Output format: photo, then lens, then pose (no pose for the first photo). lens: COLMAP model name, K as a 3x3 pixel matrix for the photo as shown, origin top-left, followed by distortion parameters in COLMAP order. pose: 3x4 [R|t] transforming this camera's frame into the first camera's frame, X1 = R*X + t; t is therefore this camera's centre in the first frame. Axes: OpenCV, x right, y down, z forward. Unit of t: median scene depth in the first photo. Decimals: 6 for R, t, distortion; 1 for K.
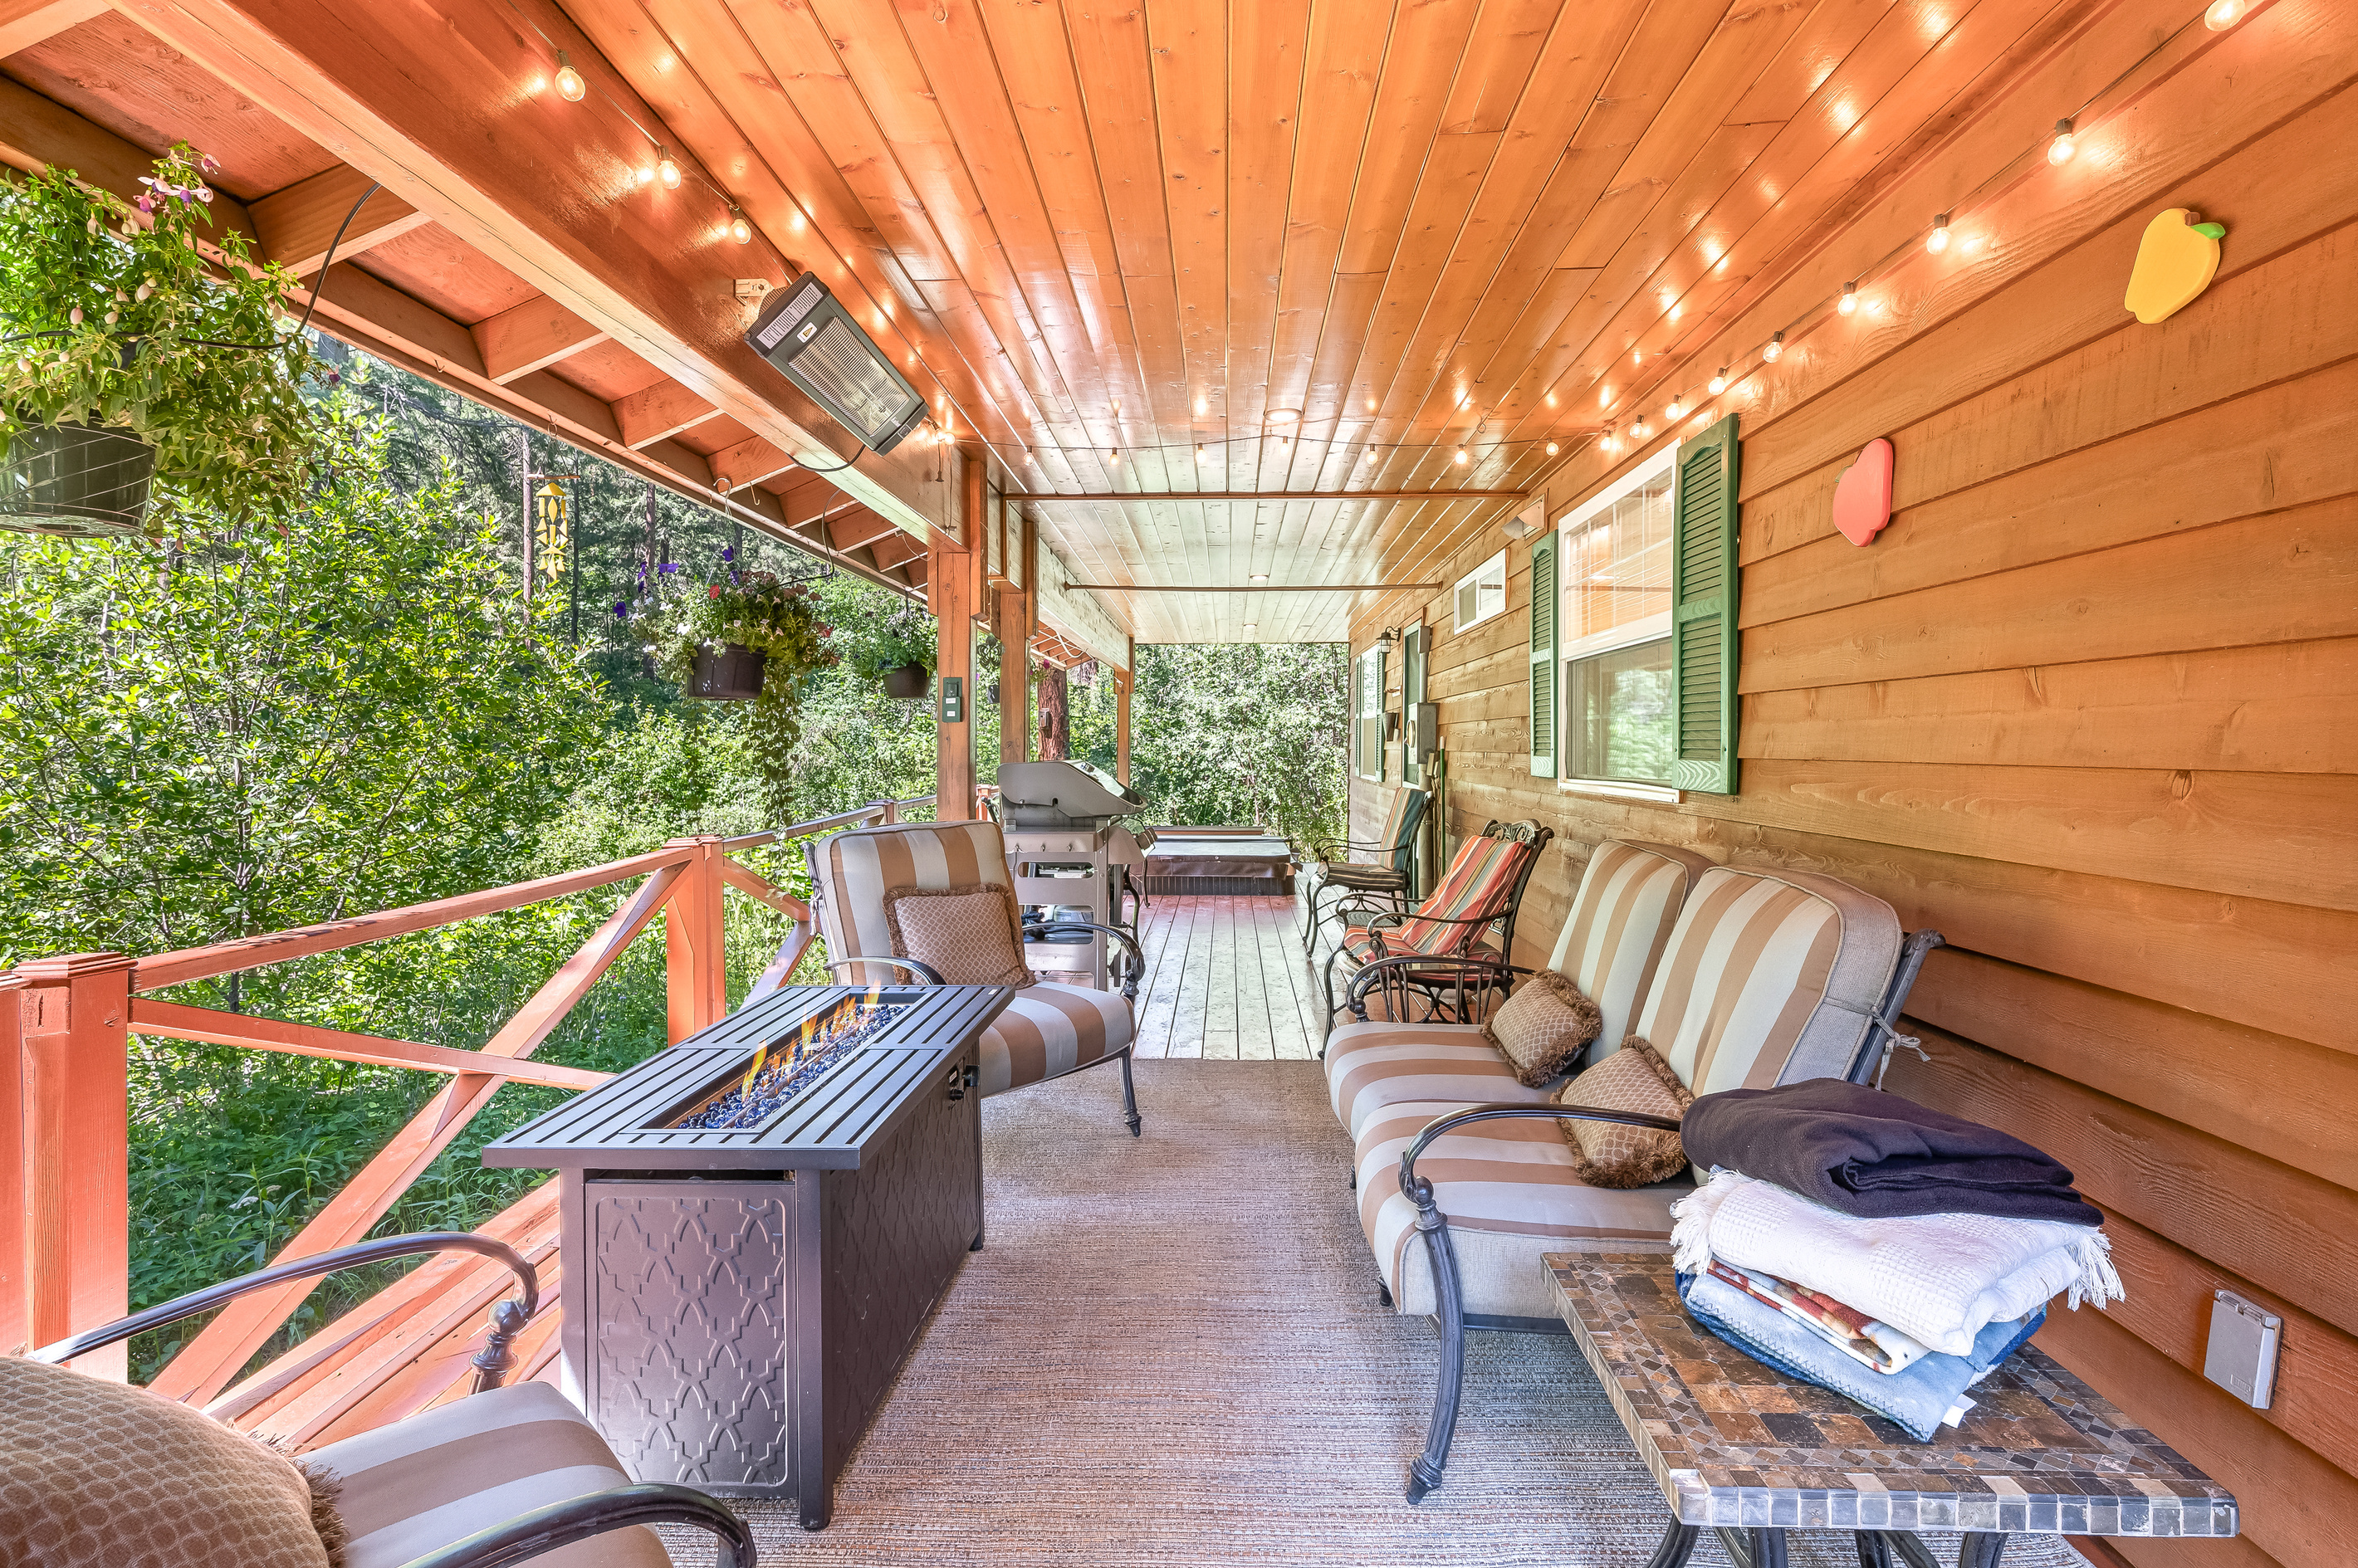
lens RADIAL K [[1138.8, 0, 1182.5], [0, 1138.8, 744.3], [0, 0, 1]] dist [-0.000907, 0.001124]
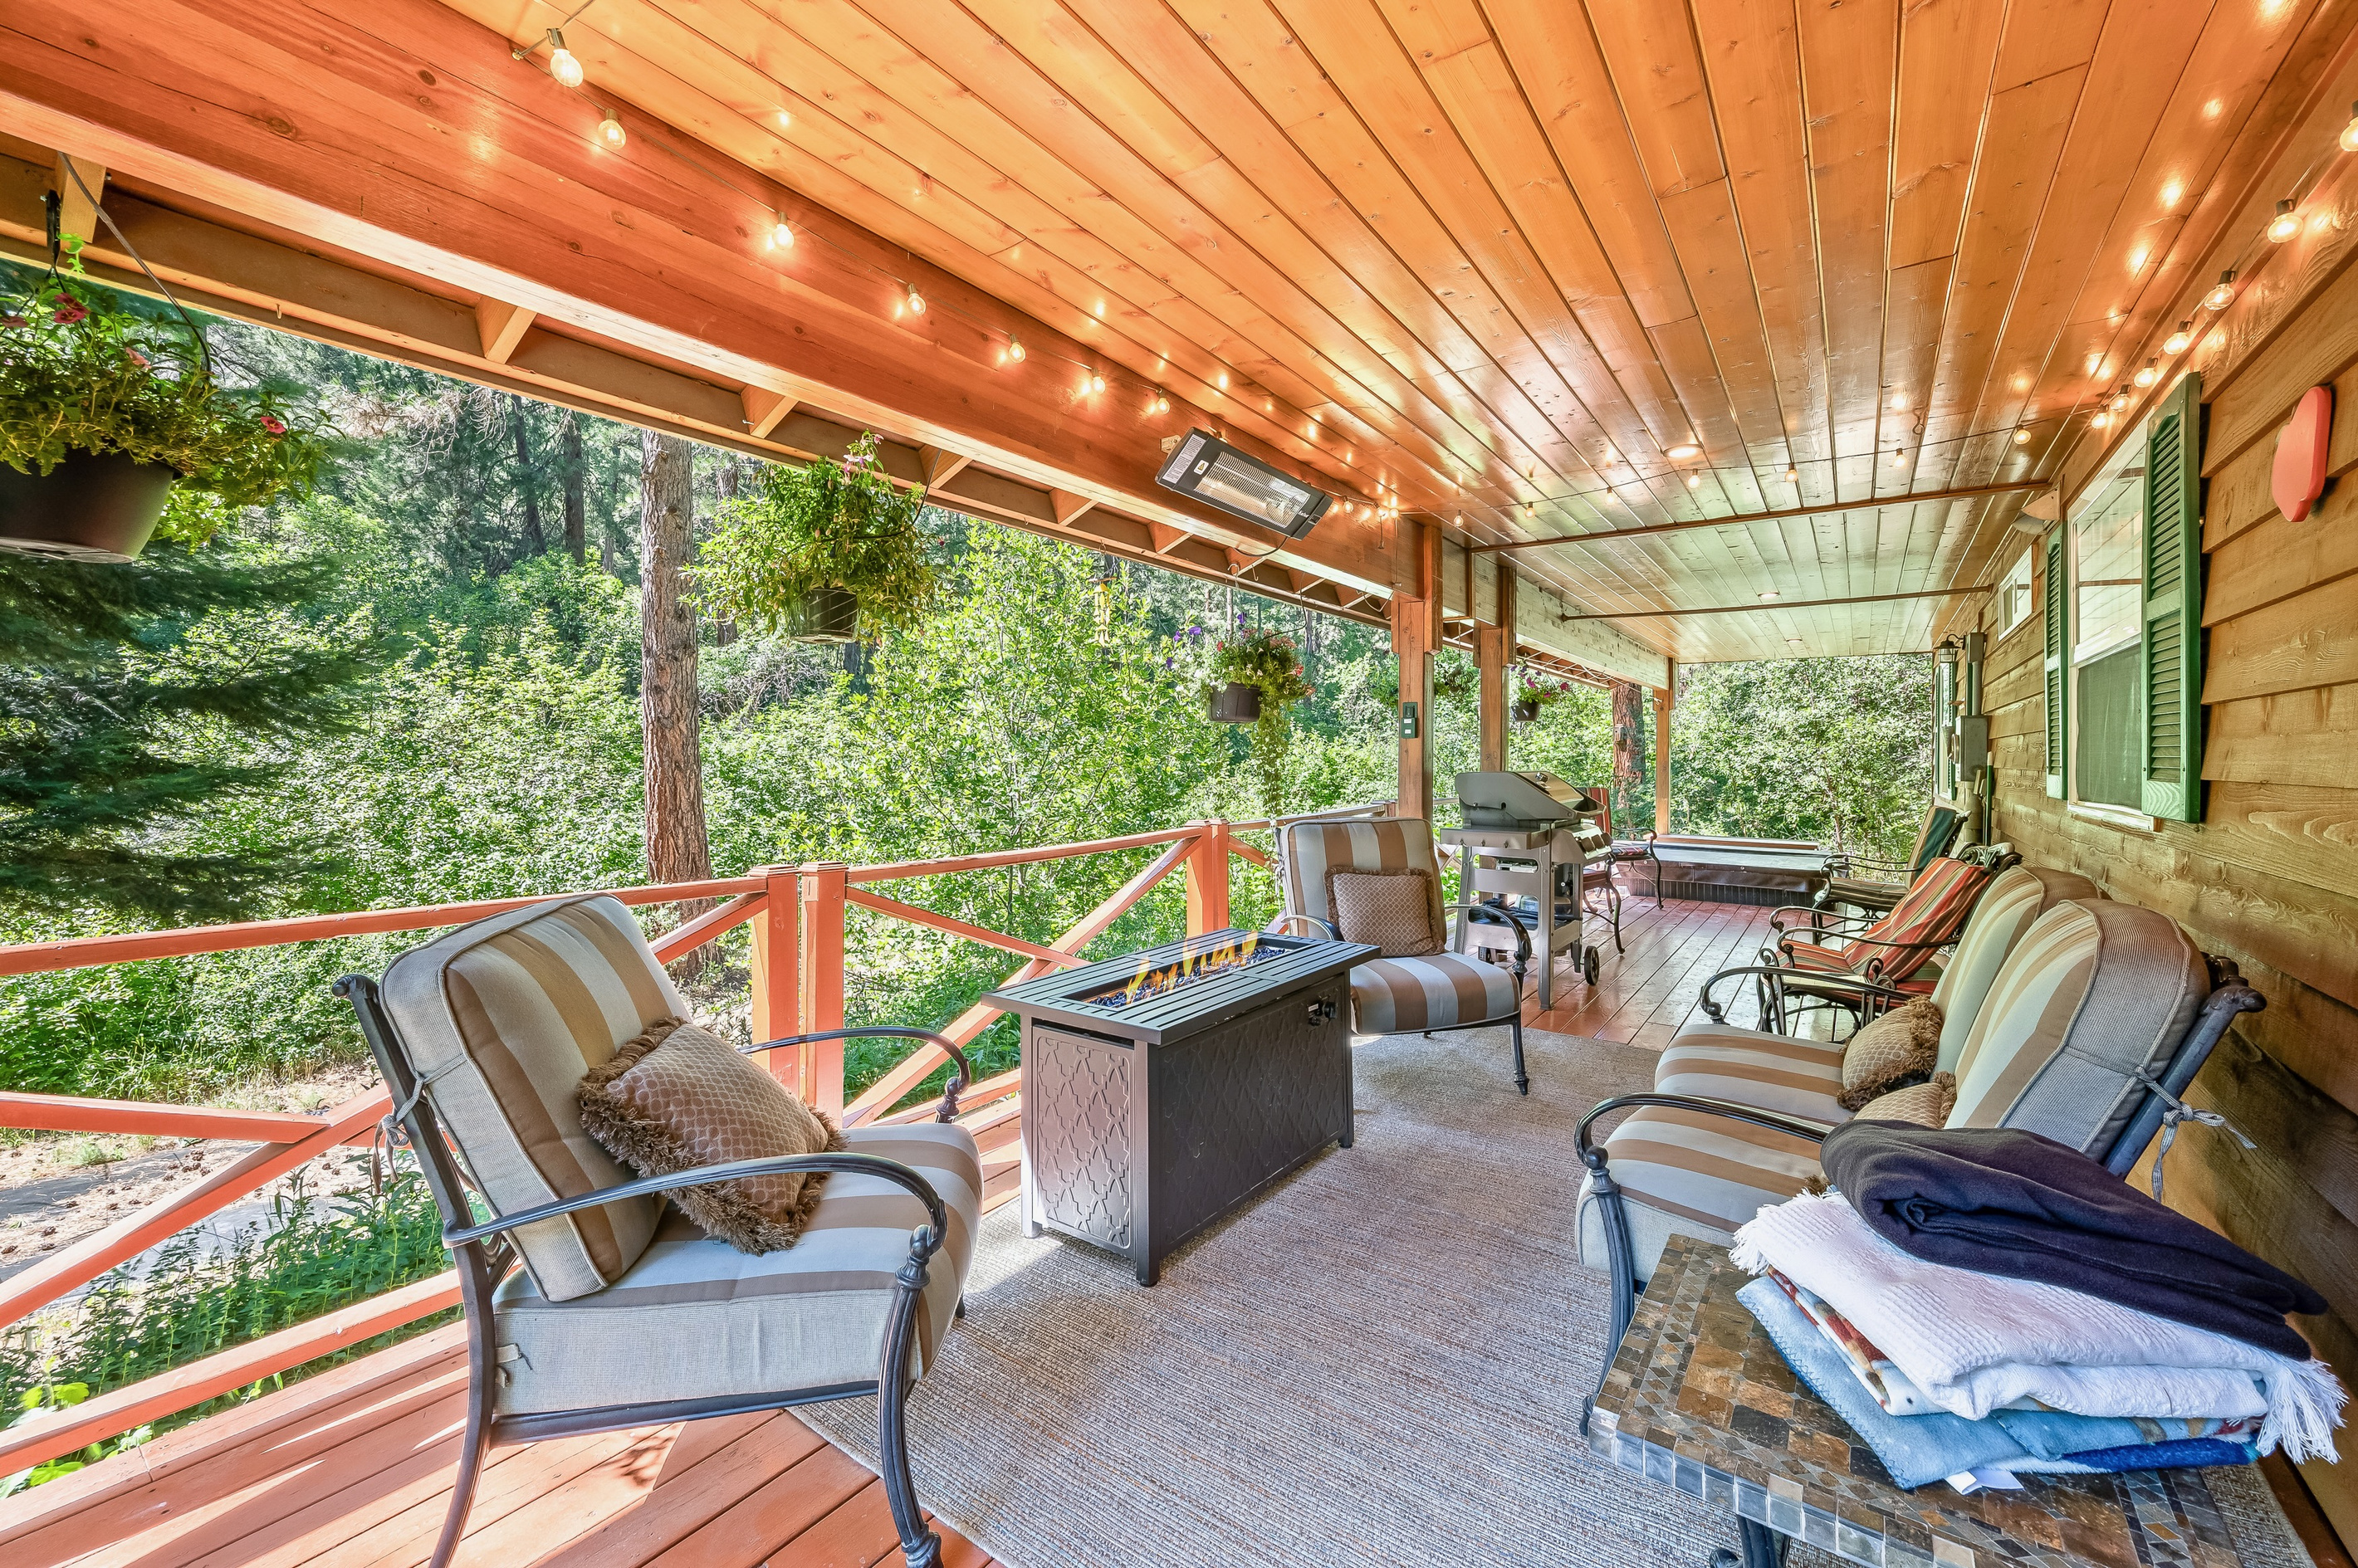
lens RADIAL K [[947.9, 0, 1178.1], [0, 947.9, 749.0], [0, 0, 1]] dist [0.000693, -0.000109]
pose [[0.832754, 0.003988, -0.553630, 0.223341], [-0.007814, 0.999959, -0.004551, -0.001357], [0.553589, 0.008115, 0.832751, -0.004180]]
